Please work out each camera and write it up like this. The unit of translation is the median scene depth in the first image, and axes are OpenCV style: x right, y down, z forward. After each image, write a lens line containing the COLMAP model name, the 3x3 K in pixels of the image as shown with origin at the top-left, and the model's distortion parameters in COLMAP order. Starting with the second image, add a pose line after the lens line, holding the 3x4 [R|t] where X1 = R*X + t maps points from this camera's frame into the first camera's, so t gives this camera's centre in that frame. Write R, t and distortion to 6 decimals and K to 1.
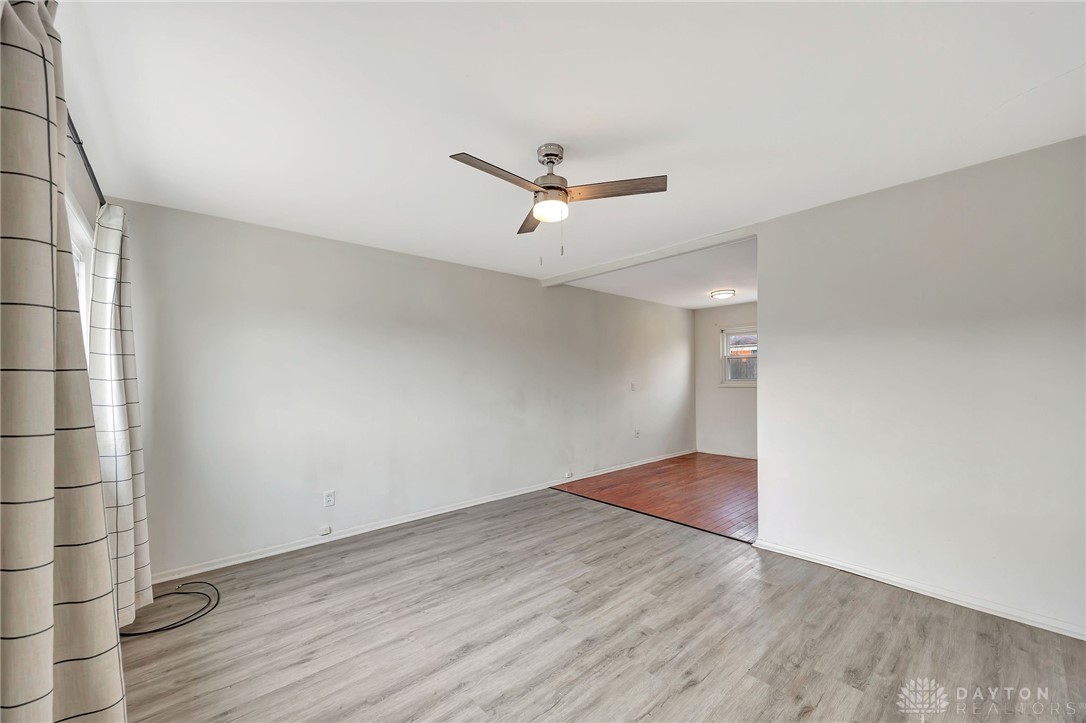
lens RADIAL K [[418.7, 0, 542.9], [0, 418.7, 369.3], [0, 0, 1]] dist [-0.000248, -0.000090]
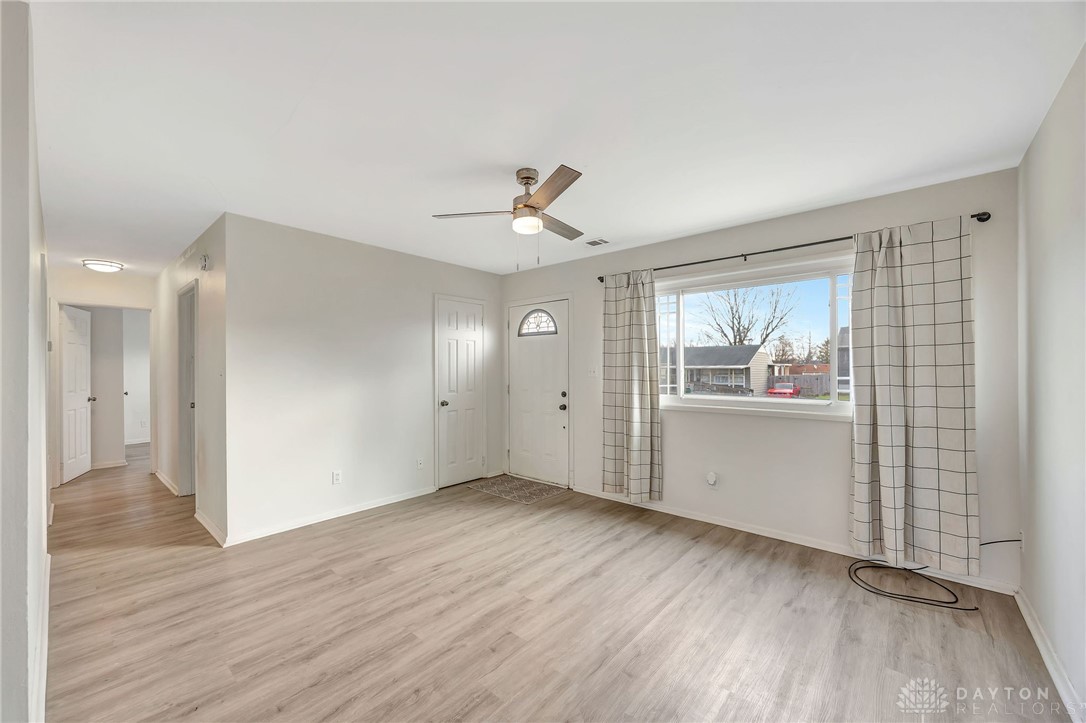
lens RADIAL K [[418.7, 0, 542.9], [0, 418.7, 369.3], [0, 0, 1]] dist [-0.000248, -0.000090]
pose [[-0.990306, 0.012759, -0.138312, 0.113641], [0.015169, 0.999751, -0.016387, 0.034731], [0.138069, -0.018326, -0.990253, 1.700953]]
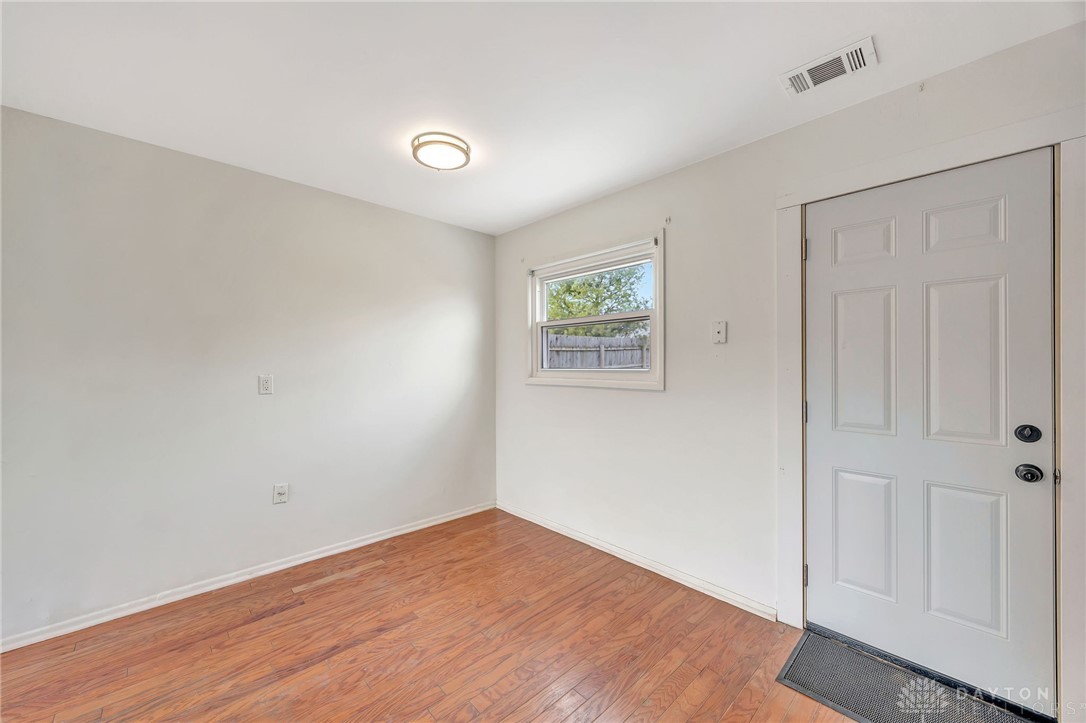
lens RADIAL K [[416.7, 0, 543.0], [0, 416.7, 361.5], [0, 0, 1]] dist [0.000822, 0.000020]
pose [[0.999253, 0.012583, 0.036527, 1.079809], [-0.013199, 0.999774, 0.016679, 0.016150], [-0.036309, -0.017148, 0.999193, 1.286681]]
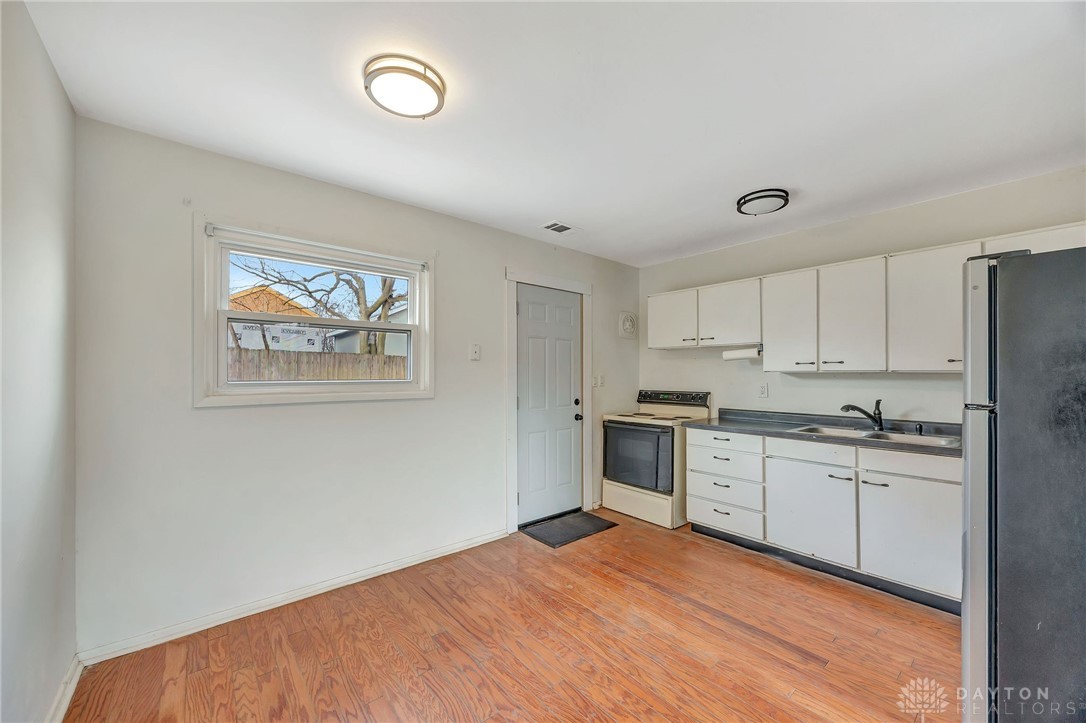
lens RADIAL K [[414.2, 0, 543.2], [0, 414.2, 372.7], [0, 0, 1]] dist [0.000454, 0.000316]
pose [[0.023817, 0.015297, 0.999599, 0.311400], [-0.023397, 0.999618, -0.014740, 0.035571], [-0.999443, -0.023037, 0.024165, 1.908158]]
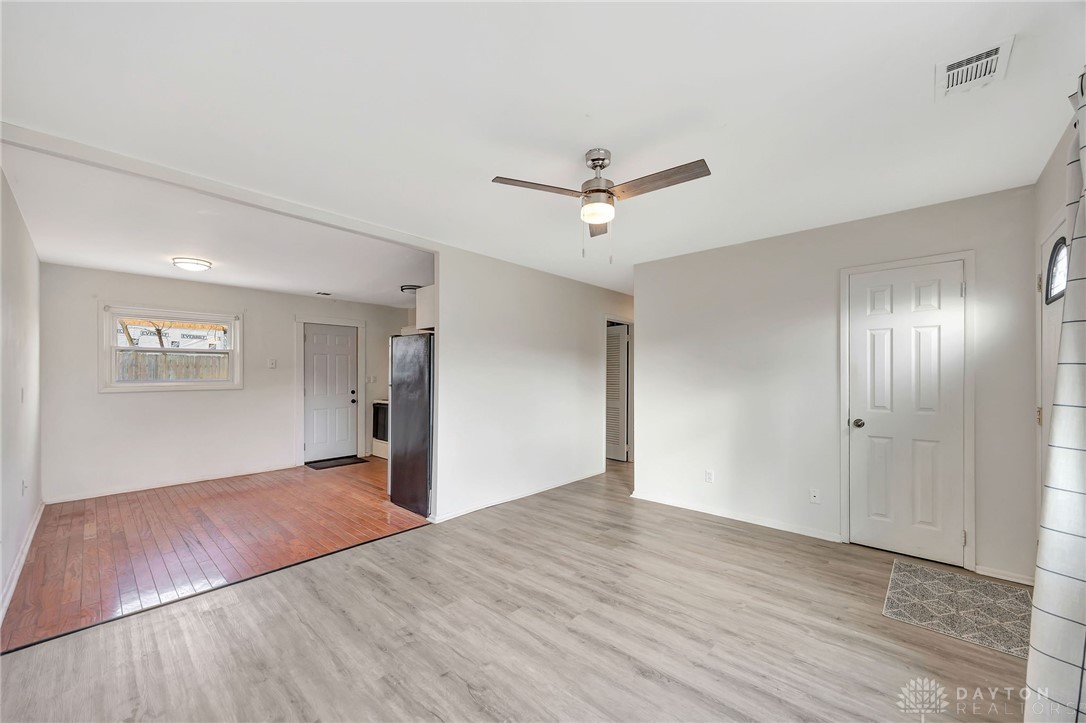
lens RADIAL K [[418.7, 0, 542.9], [0, 418.7, 369.3], [0, 0, 1]] dist [-0.000248, -0.000090]
pose [[-0.108650, 0.027567, 0.993698, -0.793990], [-0.015717, 0.999443, -0.029445, 0.035693], [-0.993956, -0.018817, -0.108156, 0.989310]]
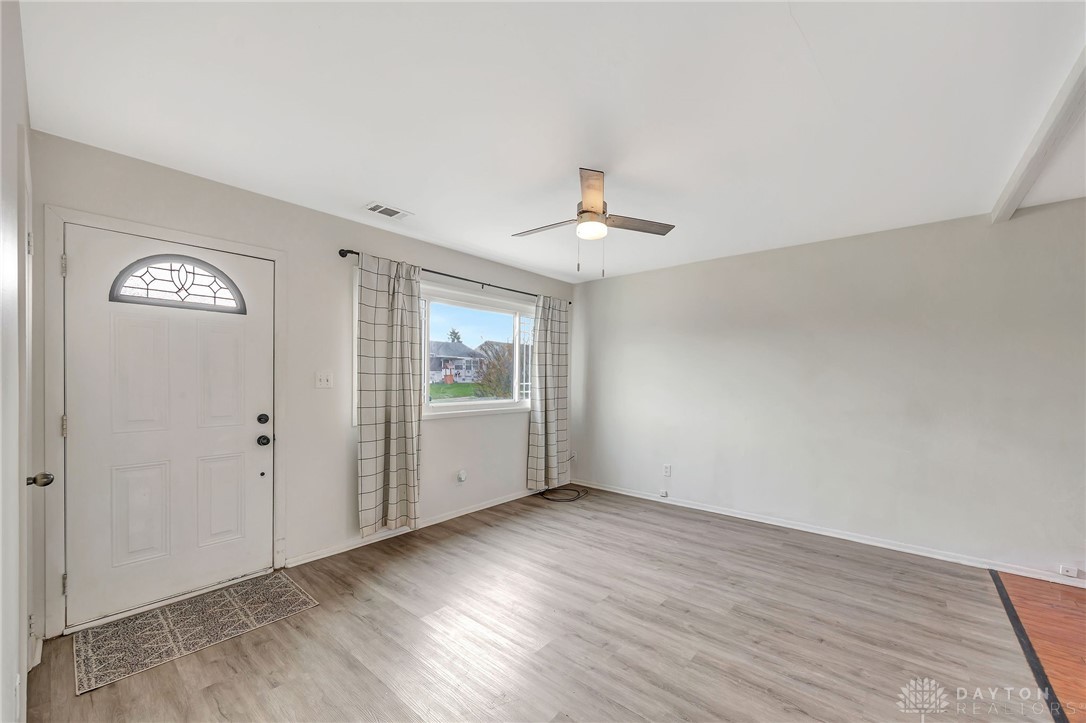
lens RADIAL K [[426.5, 0, 549.8], [0, 426.5, 390.7], [0, 0, 1]] dist [0.000239, 0.000005]
pose [[0.151807, 0.042930, -0.987477, 0.905828], [0.011078, 0.998920, 0.045130, 0.003364], [0.988348, -0.017790, 0.151167, 0.573909]]
